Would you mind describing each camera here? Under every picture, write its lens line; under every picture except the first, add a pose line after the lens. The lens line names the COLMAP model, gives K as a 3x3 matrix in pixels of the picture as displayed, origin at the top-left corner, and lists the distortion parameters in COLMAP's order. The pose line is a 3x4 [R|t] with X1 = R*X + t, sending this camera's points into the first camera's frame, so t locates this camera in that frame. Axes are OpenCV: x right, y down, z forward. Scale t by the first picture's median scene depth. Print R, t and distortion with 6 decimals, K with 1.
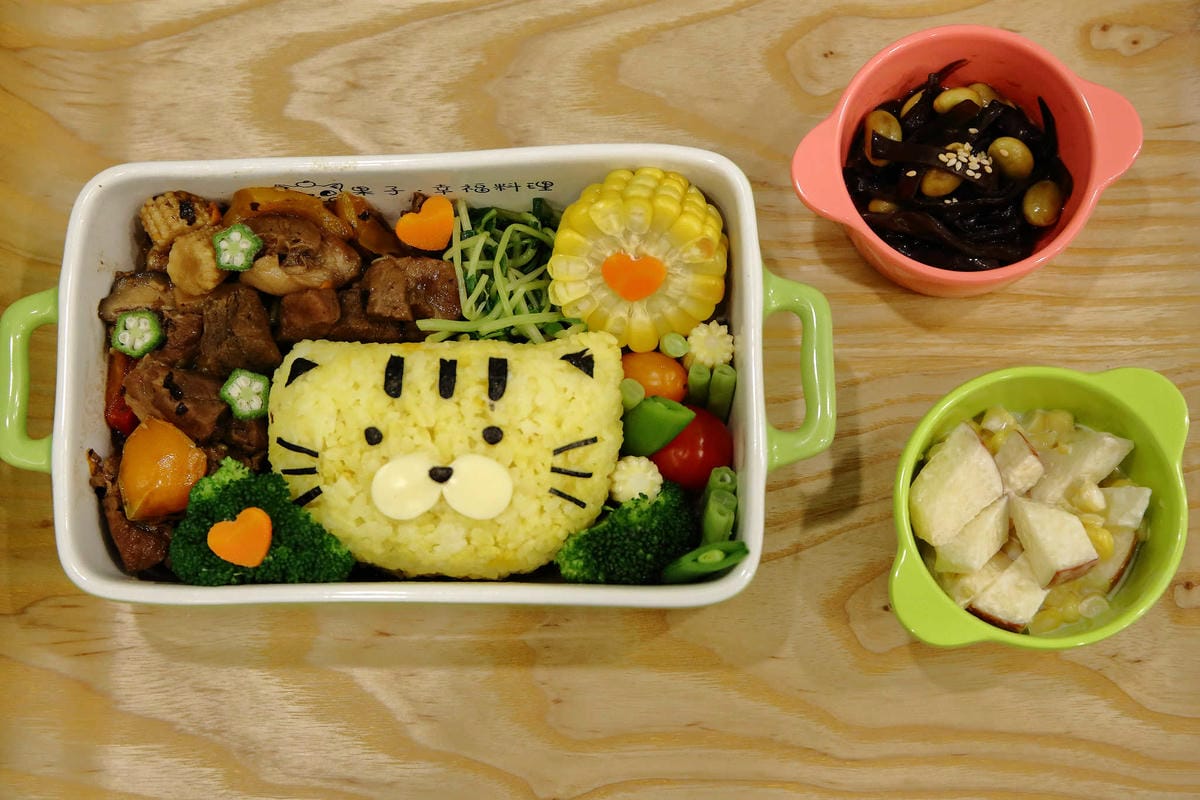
lens RADIAL K [[1625.9, 0, 600.0], [0, 1625.9, 400.0], [0, 0, 1]] dist [-0.010540, 0.029034]
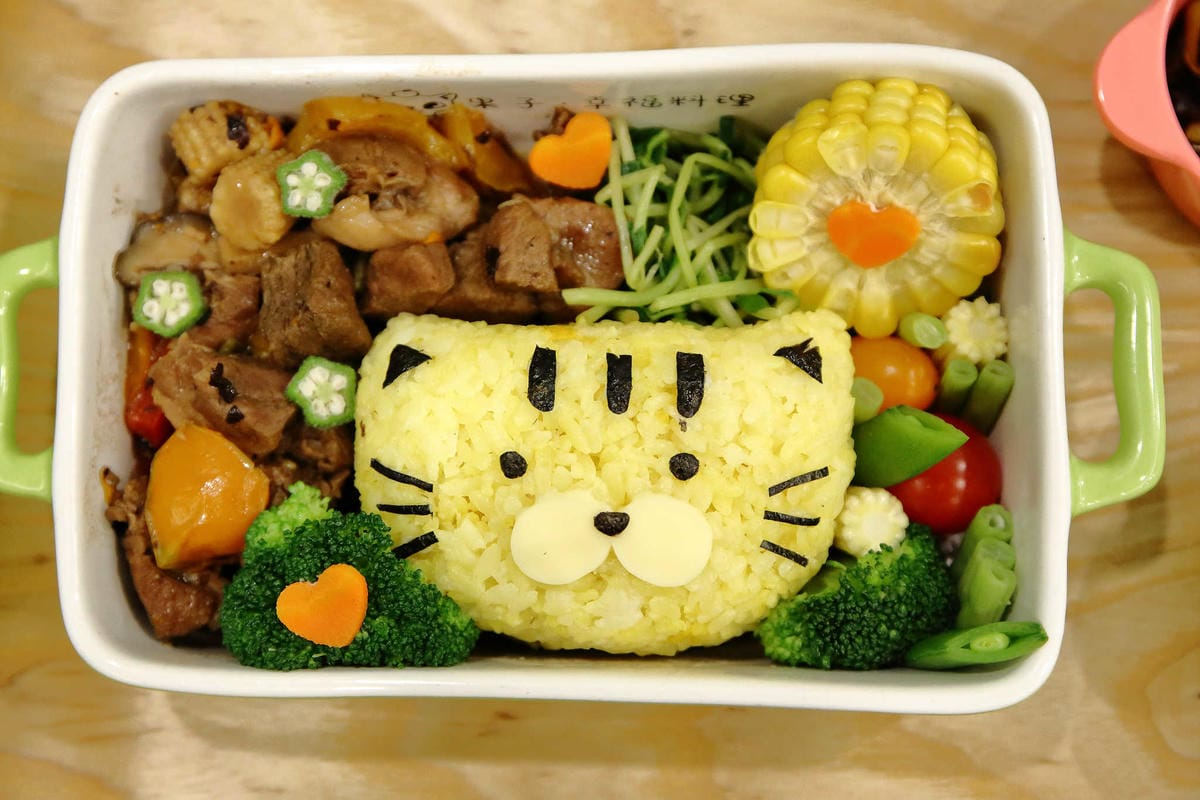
lens RADIAL K [[1779.4, 0, 600.0], [0, 1779.4, 400.0], [0, 0, 1]] dist [-0.010325, 0.085229]
pose [[0.999885, 0.014860, -0.003162, -0.095114], [-0.014607, 0.997520, 0.068853, -0.056117], [0.004177, -0.068799, 0.997622, 0.225436]]
